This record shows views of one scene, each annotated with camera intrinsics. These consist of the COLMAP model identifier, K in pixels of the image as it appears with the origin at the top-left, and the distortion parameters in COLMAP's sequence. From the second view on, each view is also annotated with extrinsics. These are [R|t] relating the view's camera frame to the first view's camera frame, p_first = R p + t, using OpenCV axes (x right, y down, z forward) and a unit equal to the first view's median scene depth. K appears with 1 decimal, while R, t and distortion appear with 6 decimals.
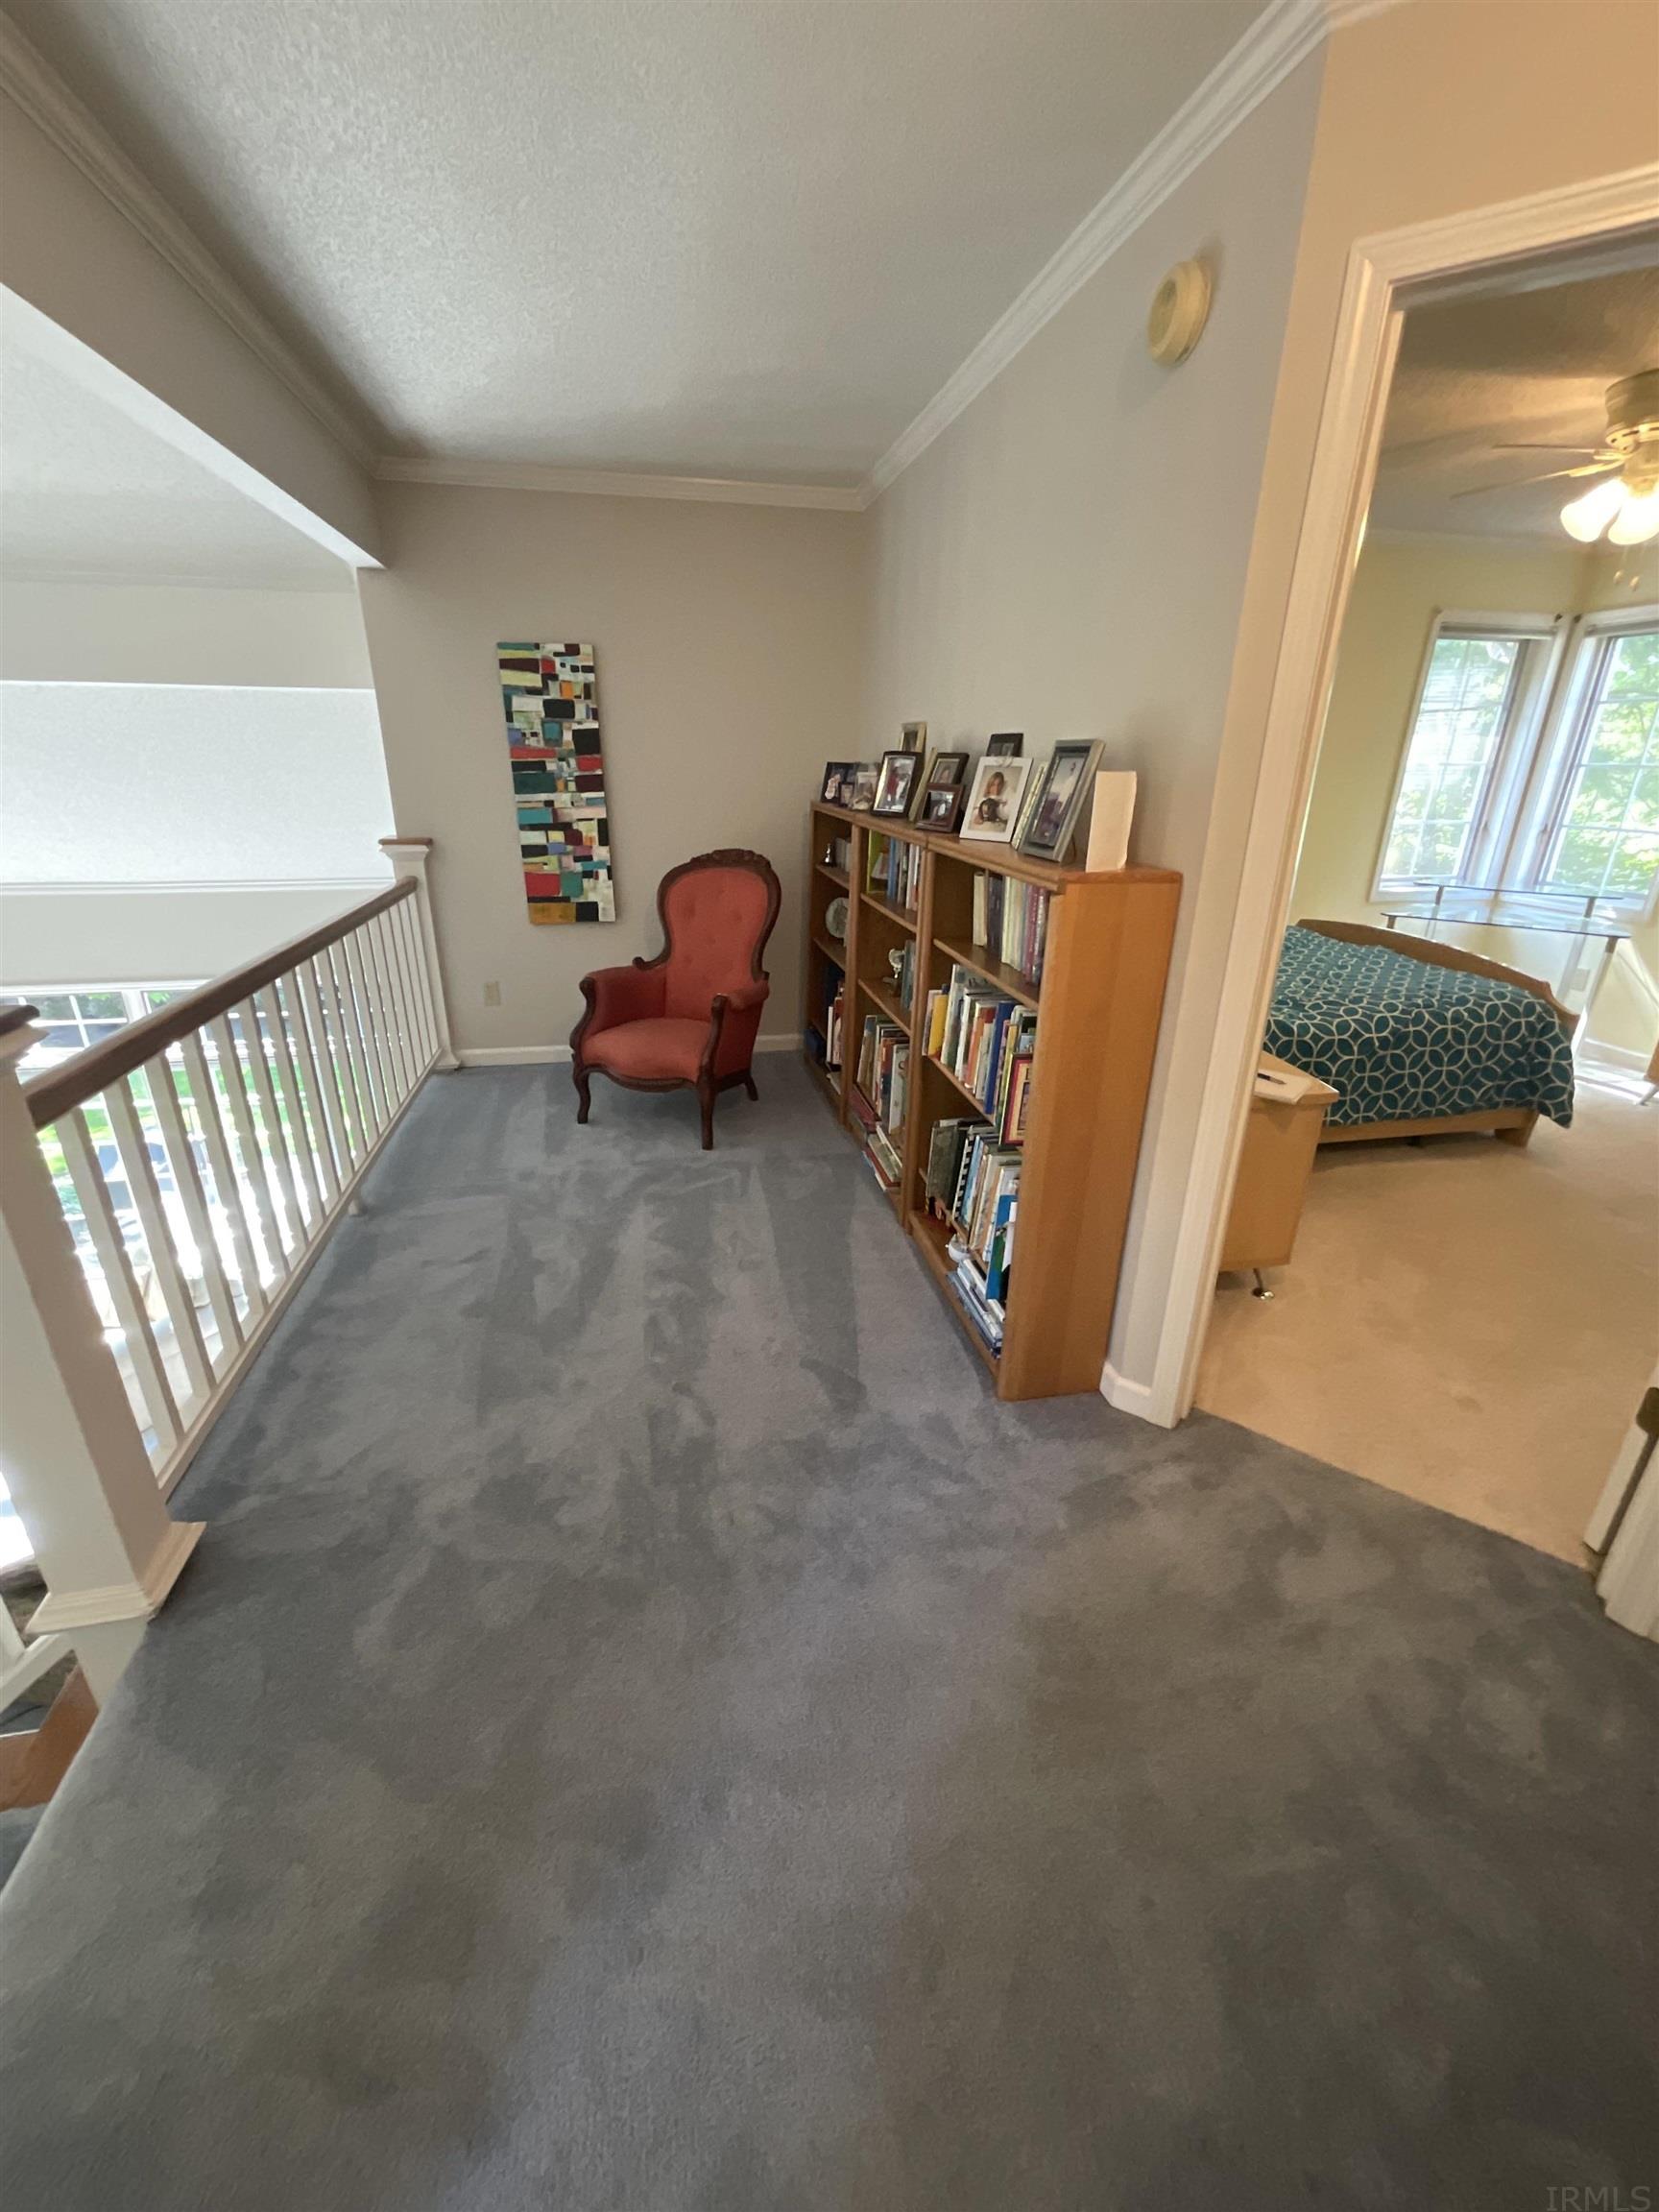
lens RADIAL K [[895.6, 0, 831.4], [0, 895.6, 1112.9], [0, 0, 1]] dist [-0.001515, 0.000167]
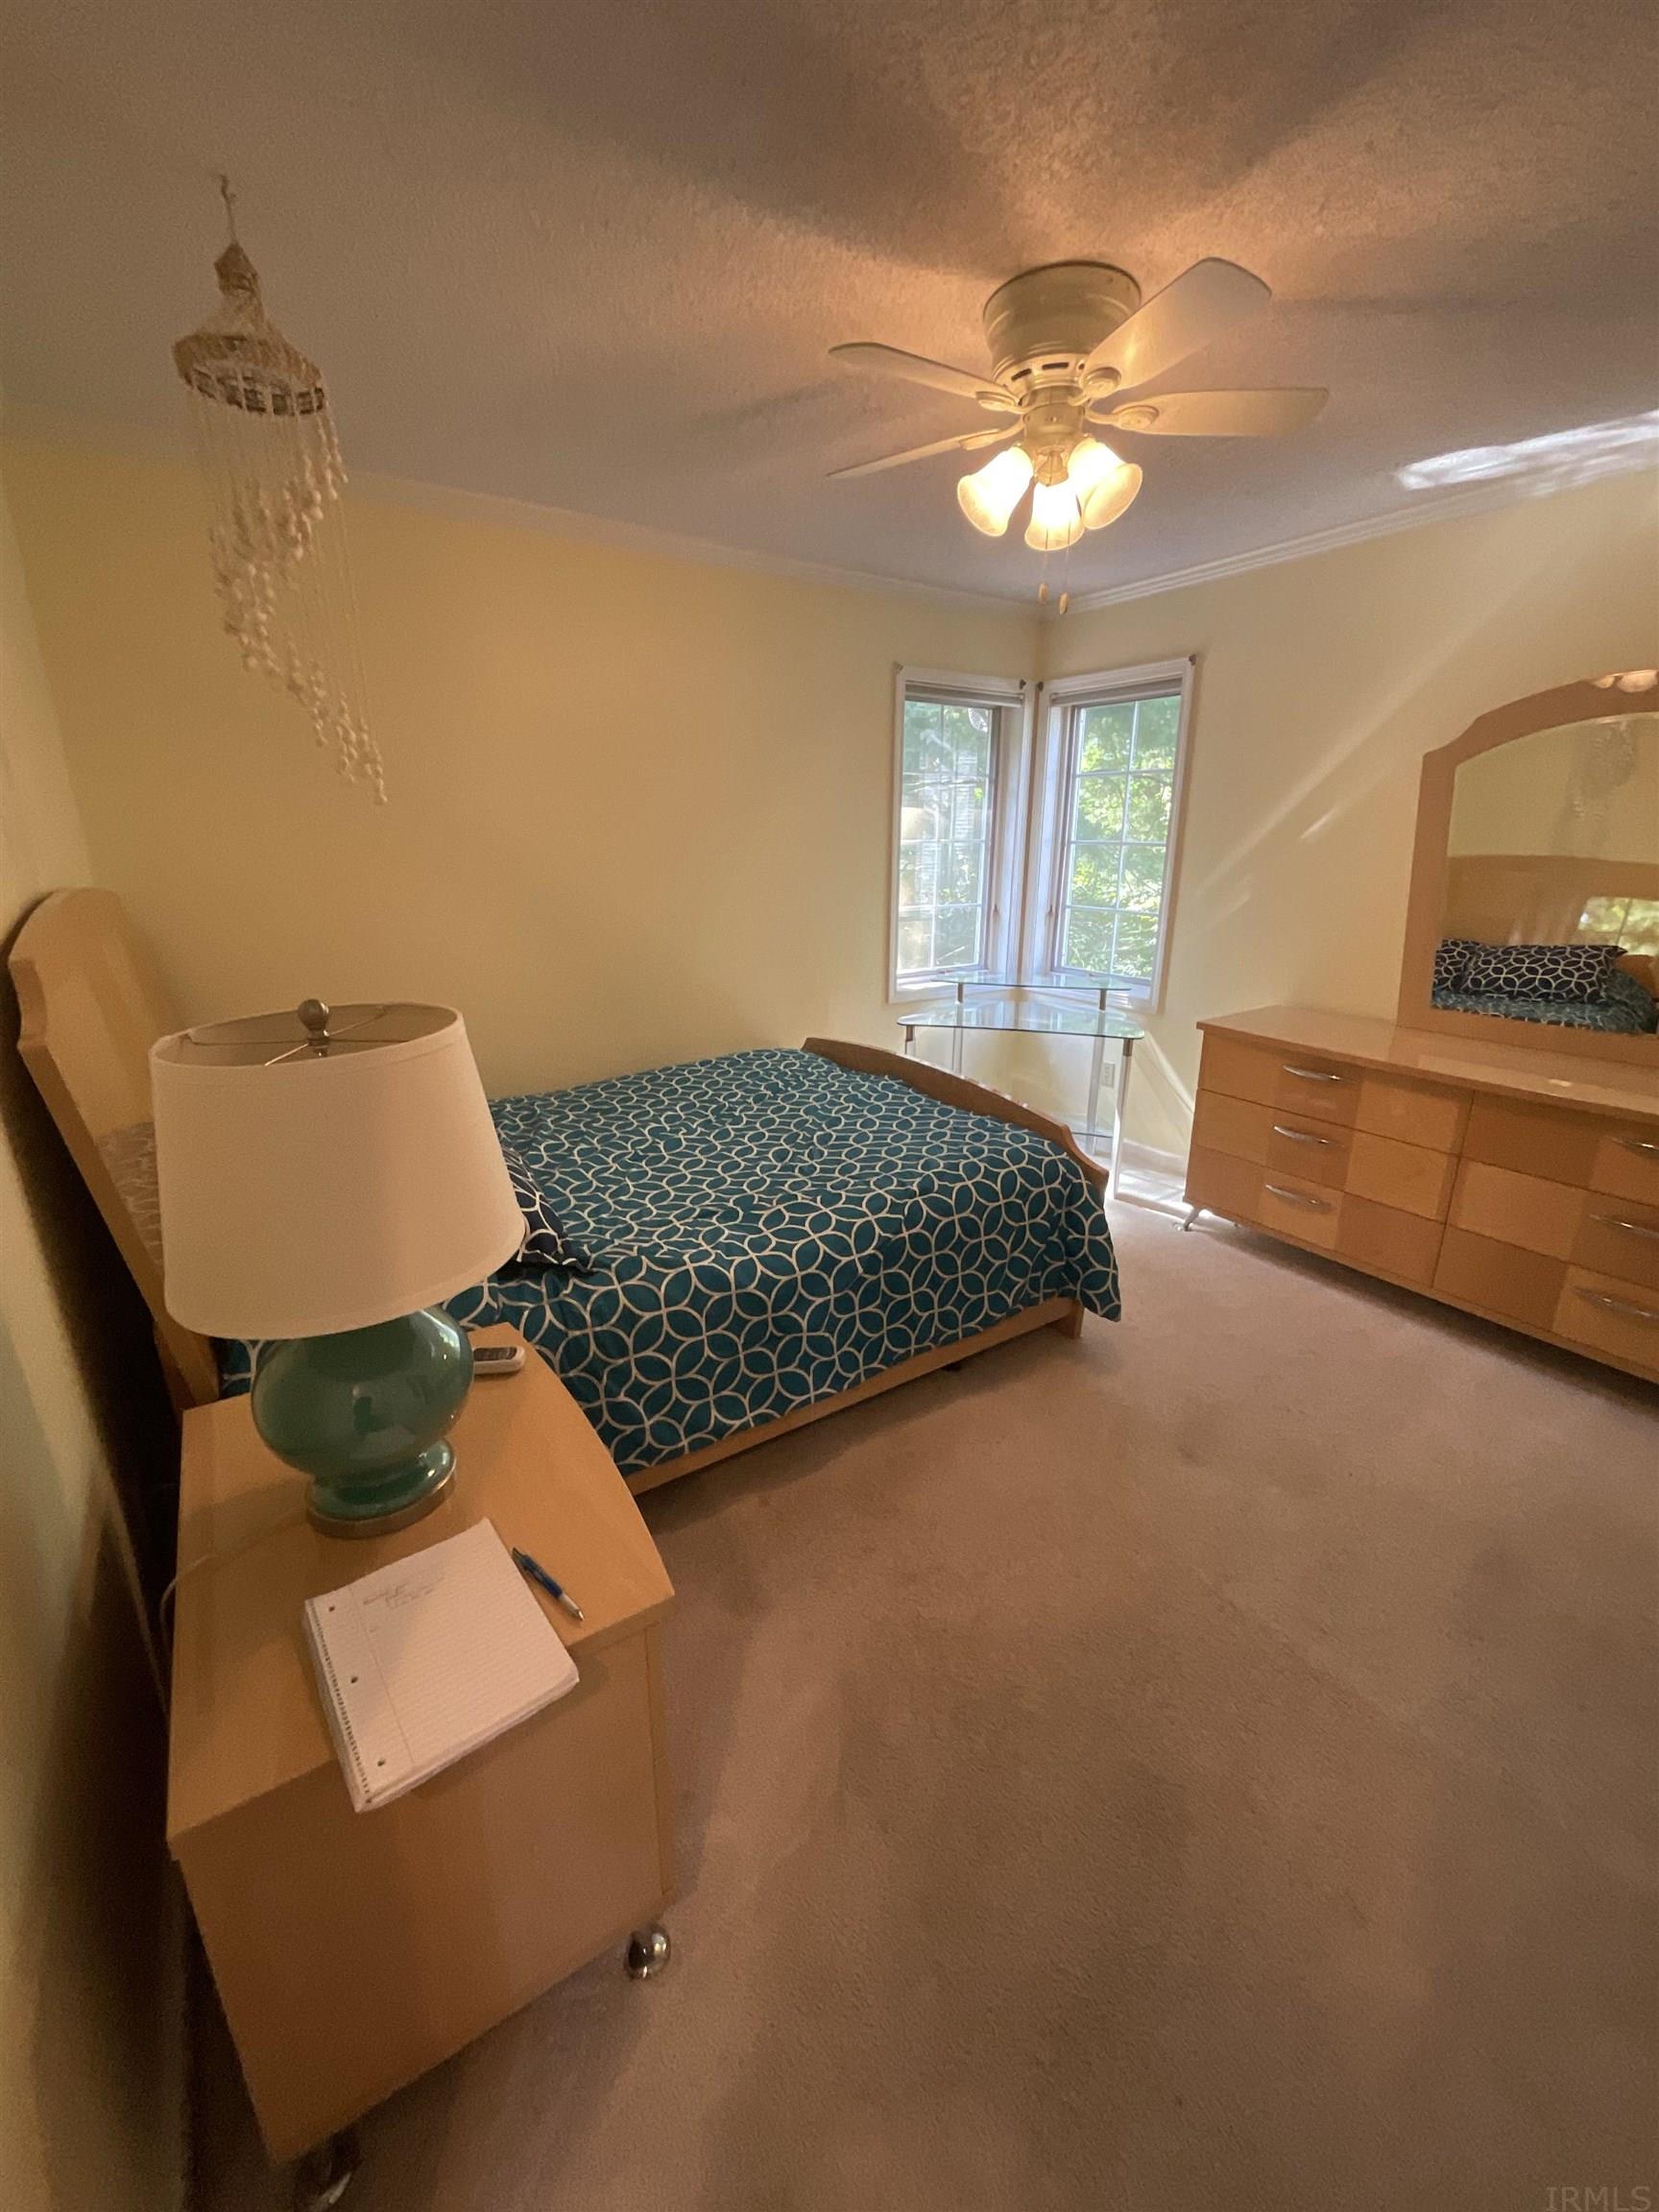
lens RADIAL K [[895.6, 0, 821.7], [0, 895.6, 1105.2], [0, 0, 1]] dist [-0.001515, 0.000167]
pose [[0.927717, -0.116456, 0.354652, 0.349797], [0.144708, 0.987994, -0.054111, -0.157533], [-0.344093, 0.101521, 0.933431, 0.370596]]
